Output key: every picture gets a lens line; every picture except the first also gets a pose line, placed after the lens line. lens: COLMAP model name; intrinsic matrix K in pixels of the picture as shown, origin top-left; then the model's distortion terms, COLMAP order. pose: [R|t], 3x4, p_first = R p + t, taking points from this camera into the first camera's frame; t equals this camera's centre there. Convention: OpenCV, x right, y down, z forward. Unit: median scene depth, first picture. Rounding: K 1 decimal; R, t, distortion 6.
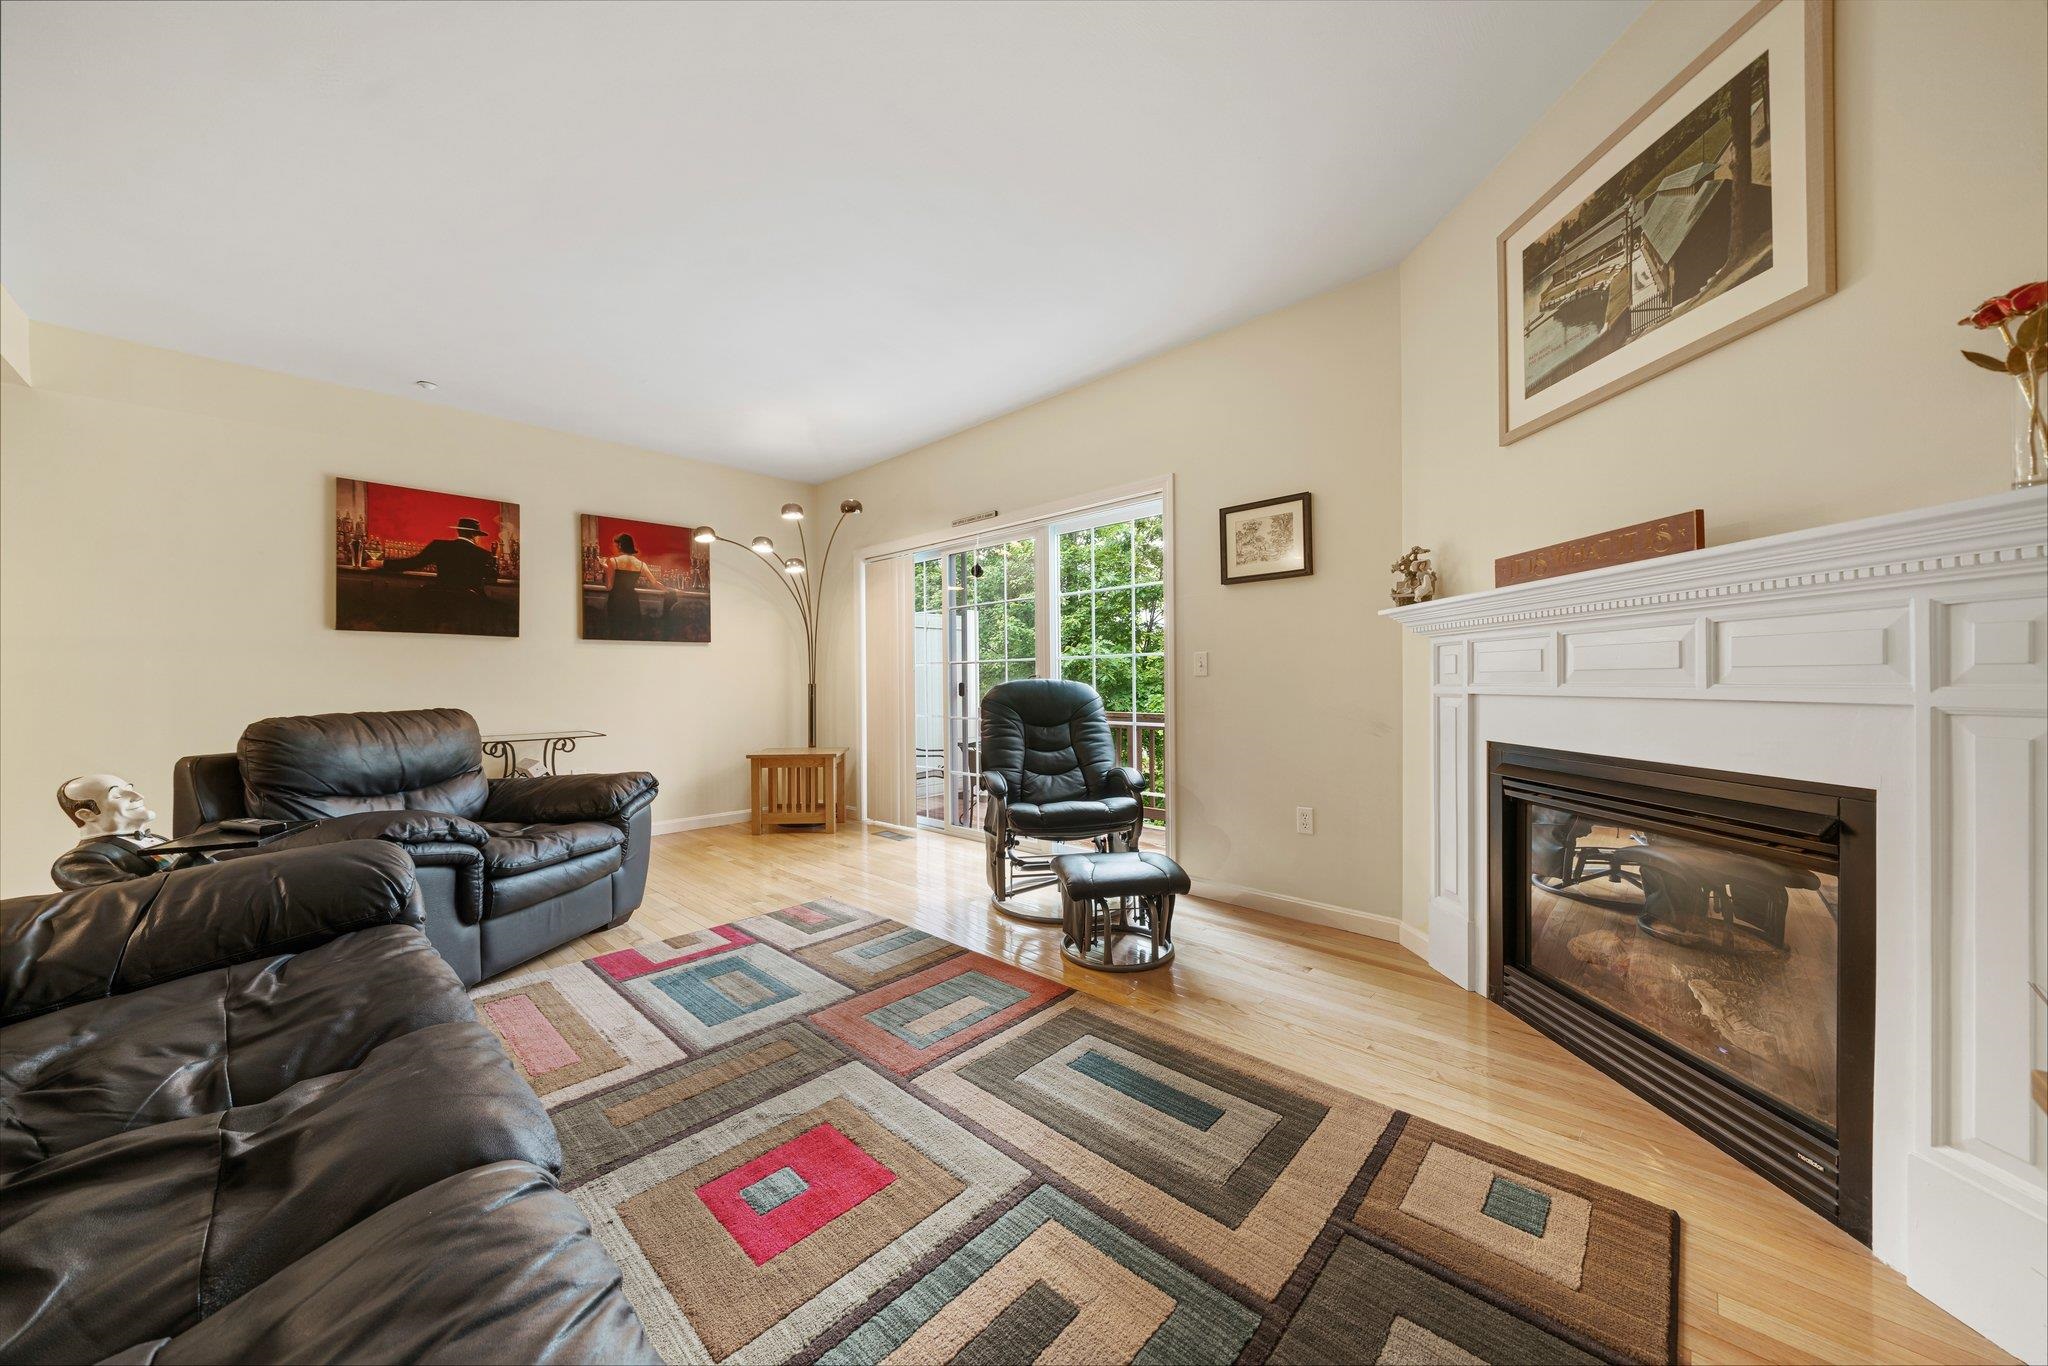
lens RADIAL K [[705.4, 0, 1023.7], [0, 705.4, 680.9], [0, 0, 1]] dist [-0.009936, -0.000067]
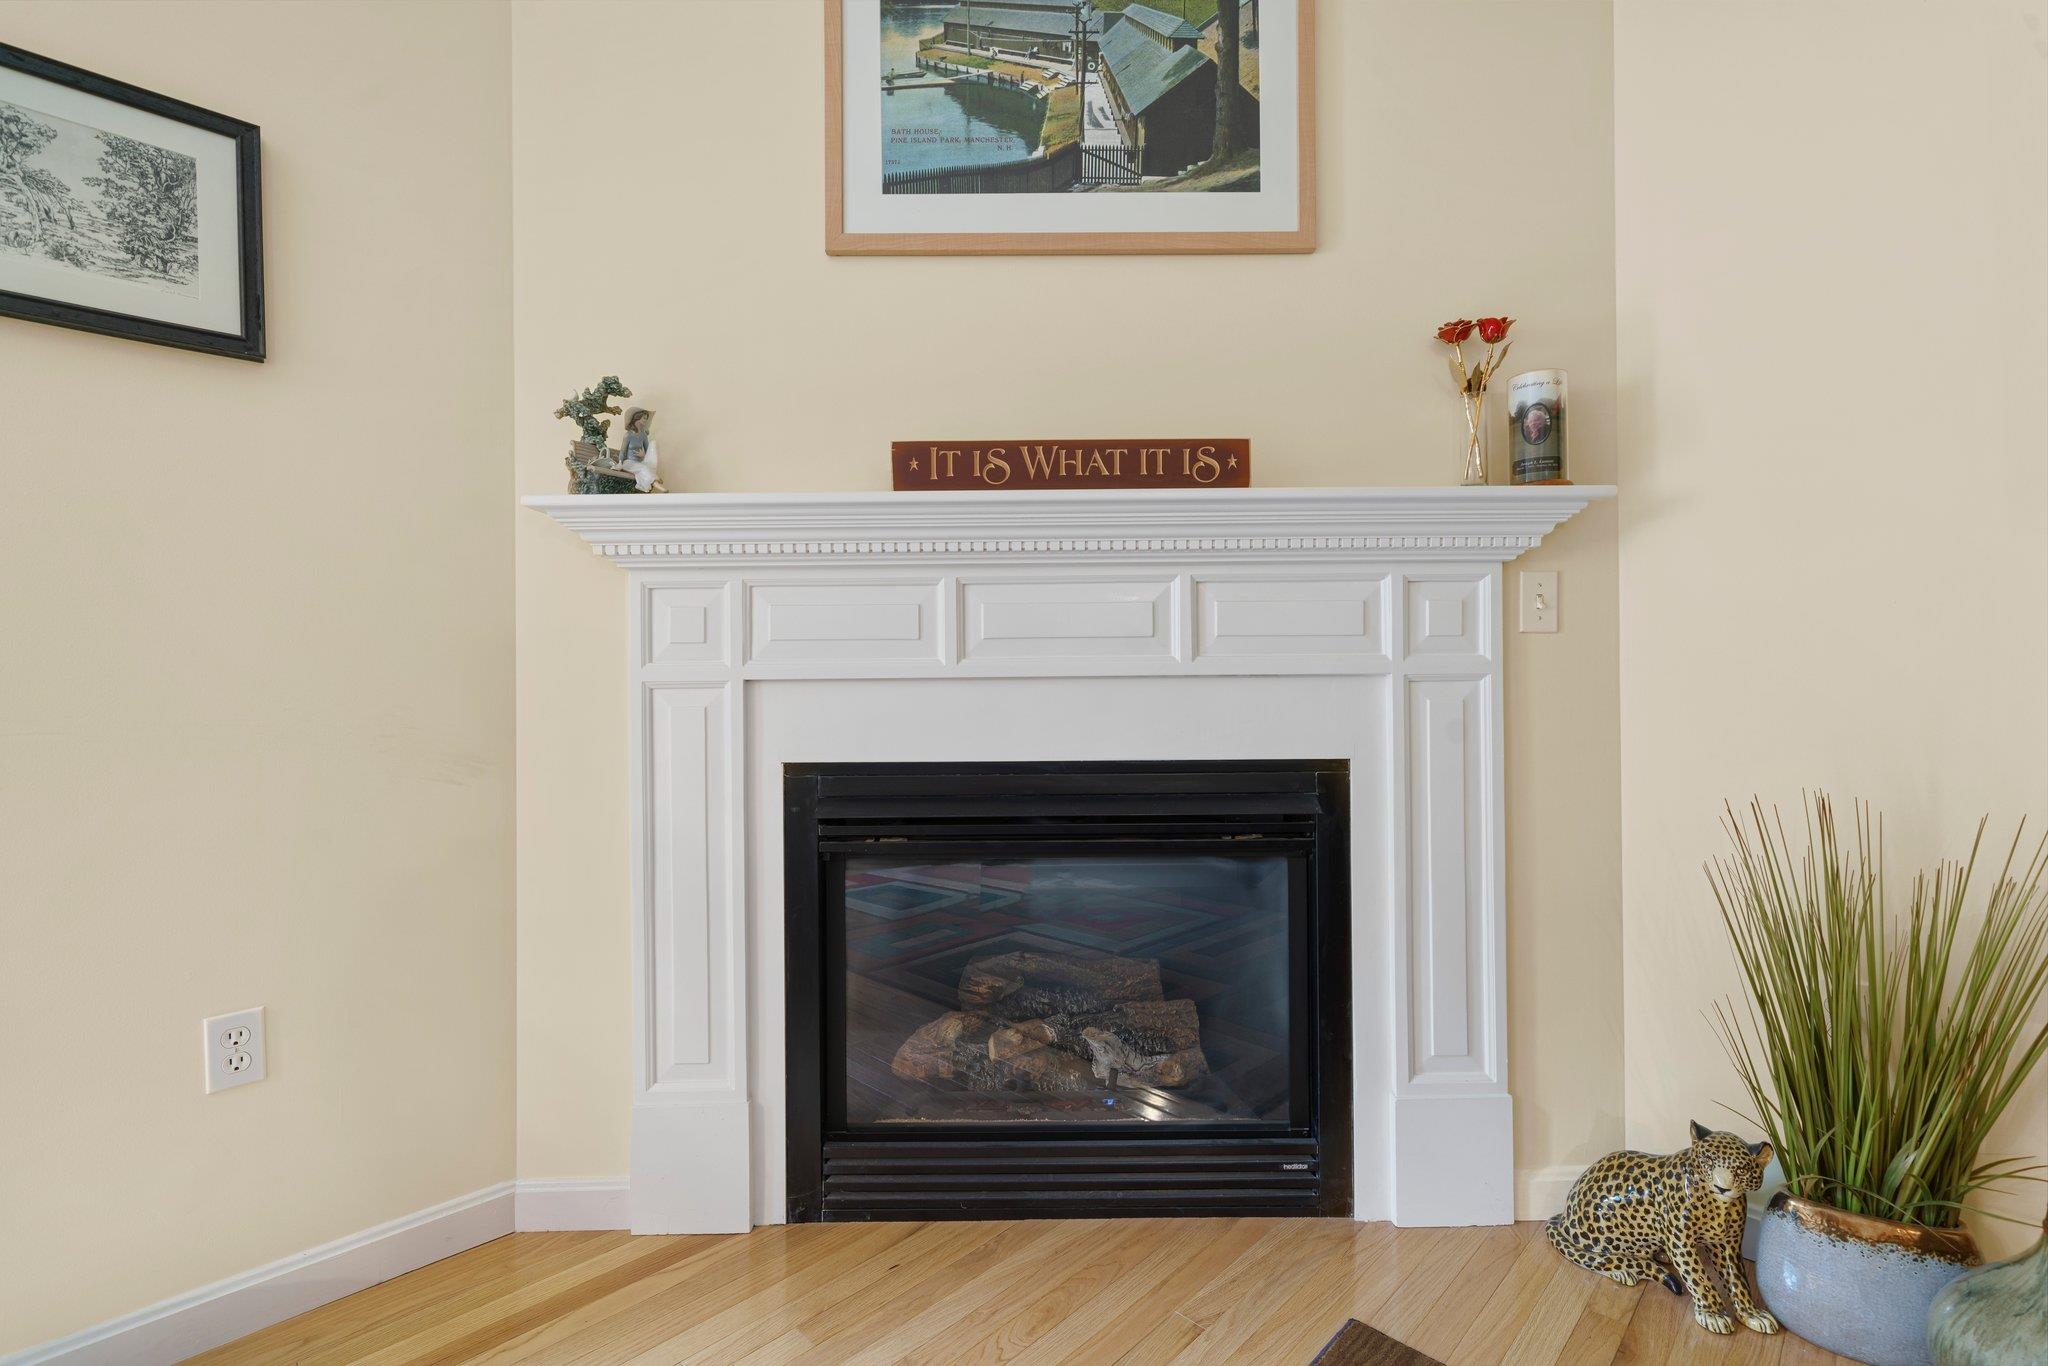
lens RADIAL K [[878.7, 0, 1023.8], [0, 878.7, 675.9], [0, 0, 1]] dist [-0.002668, -0.000448]
pose [[0.027483, 0.006875, 0.999599, -0.046205], [0.009093, 0.999933, -0.007127, 0.027322], [-0.999581, 0.009285, 0.027418, 0.967829]]
